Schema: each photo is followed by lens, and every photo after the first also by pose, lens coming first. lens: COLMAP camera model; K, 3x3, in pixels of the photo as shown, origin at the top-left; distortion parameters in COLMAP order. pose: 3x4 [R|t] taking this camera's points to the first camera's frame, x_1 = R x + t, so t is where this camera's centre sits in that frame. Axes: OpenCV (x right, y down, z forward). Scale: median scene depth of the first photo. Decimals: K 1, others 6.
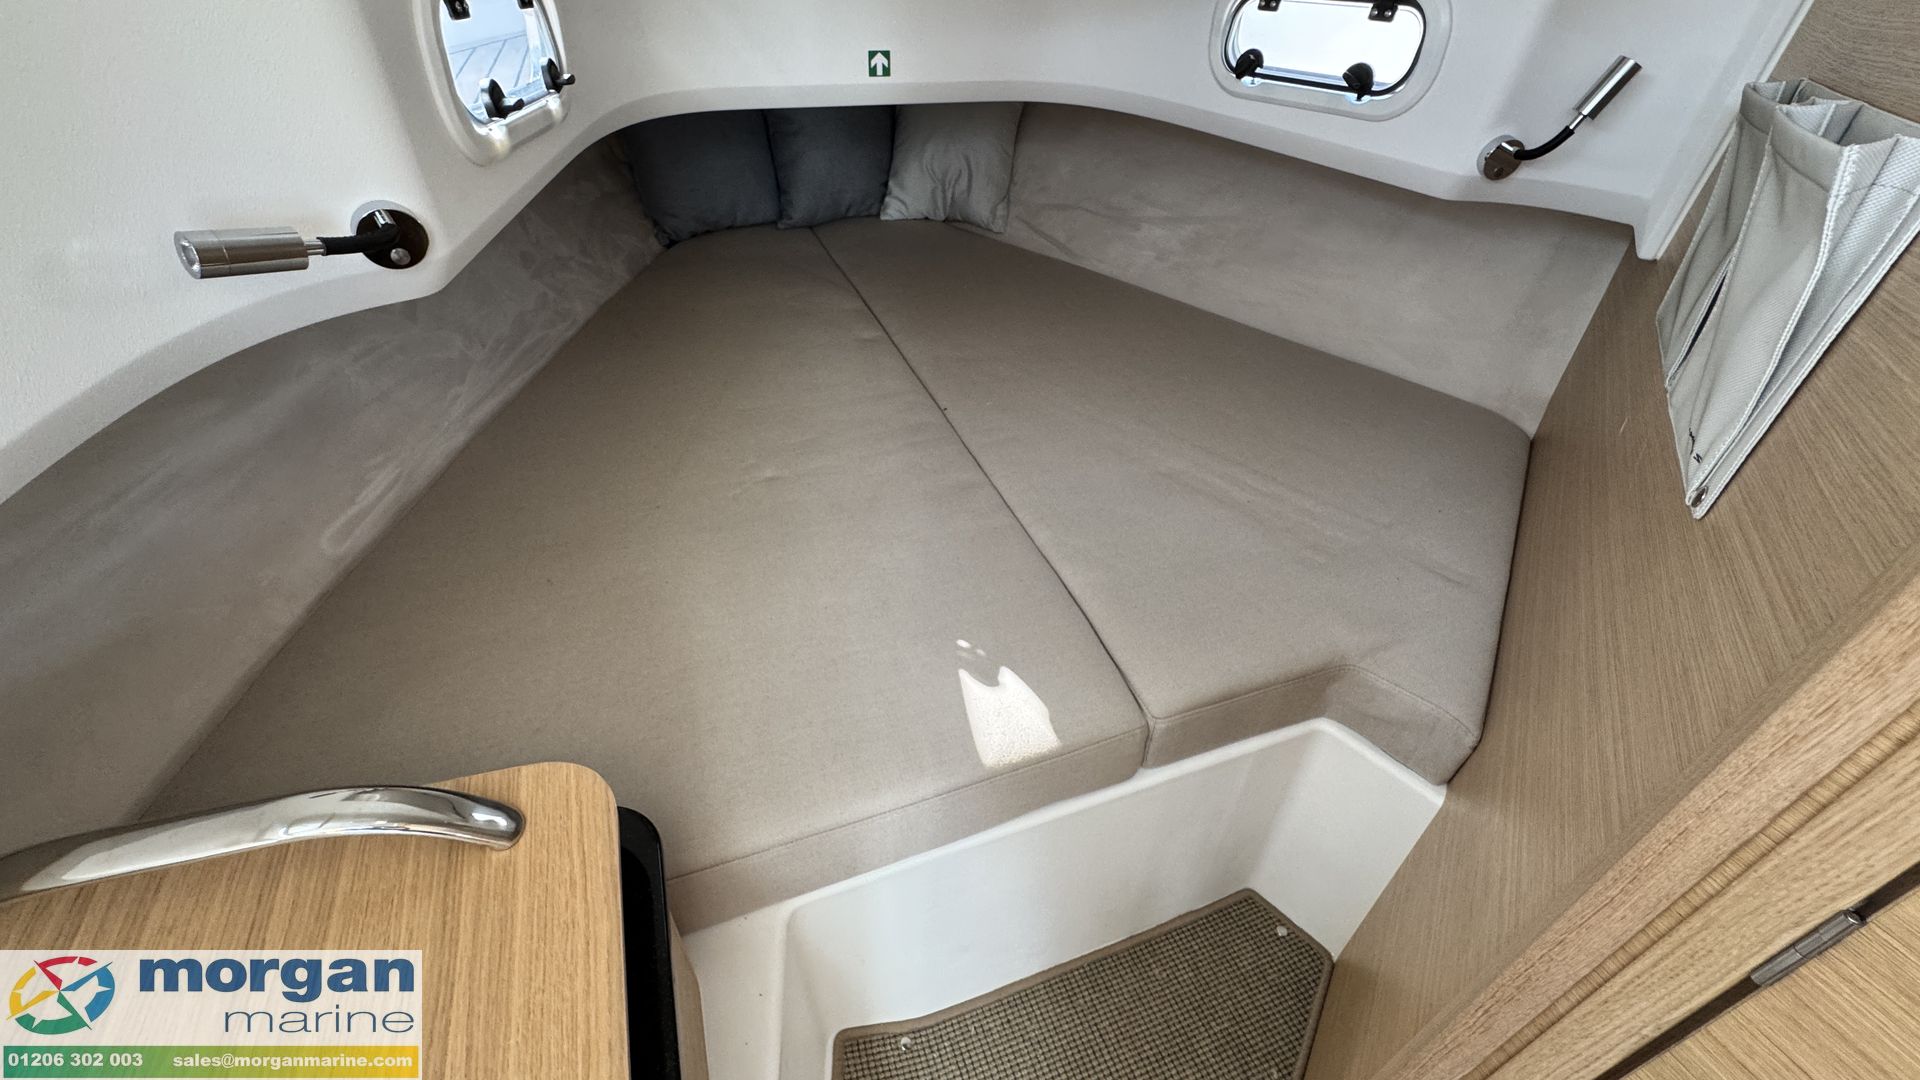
lens RADIAL K [[766.6, 0, 960.4], [0, 766.6, 537.3], [0, 0, 1]] dist [-0.002273, -0.000015]
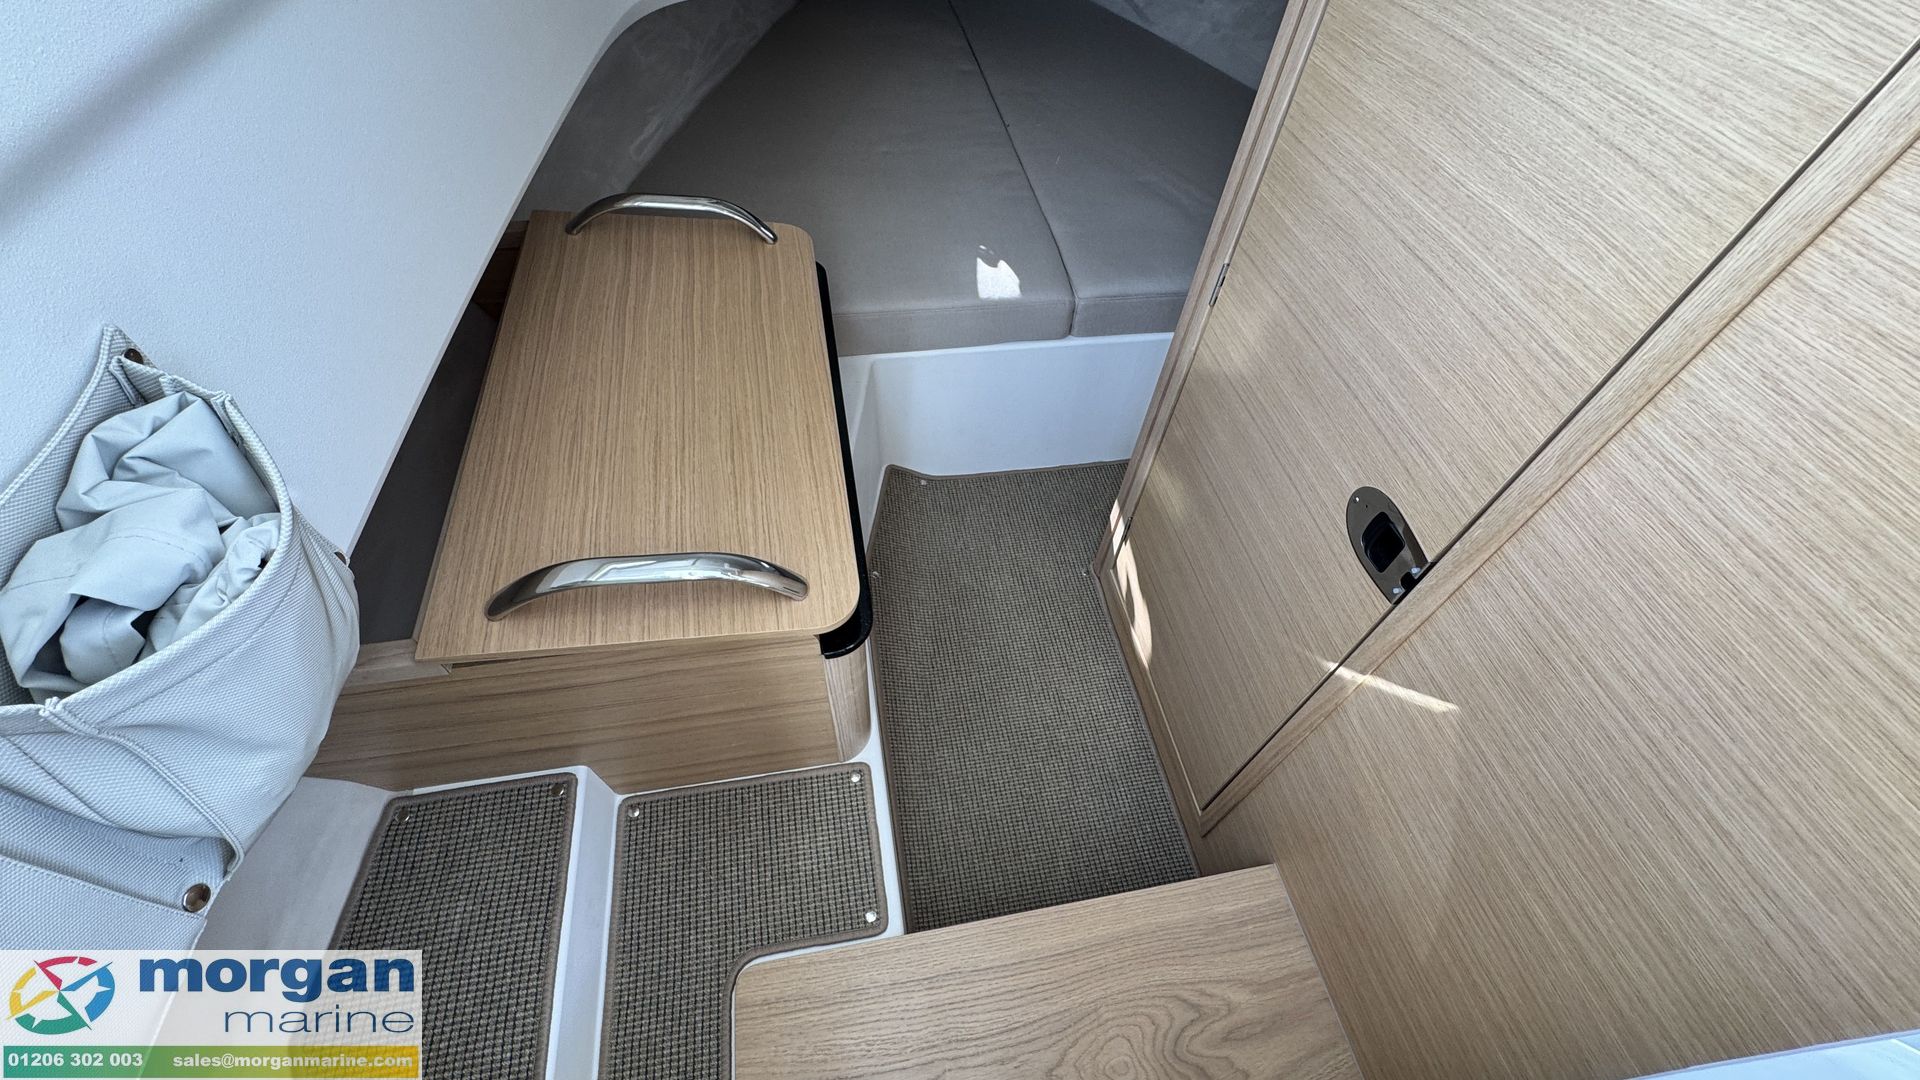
lens RADIAL K [[766.6, 0, 960.4], [0, 766.6, 537.3], [0, 0, 1]] dist [-0.002273, -0.000015]
pose [[0.983104, 0.161641, -0.085903, 0.149451], [-0.136150, 0.959379, 0.247092, 0.245701], [0.122354, -0.231221, 0.965177, -0.614458]]
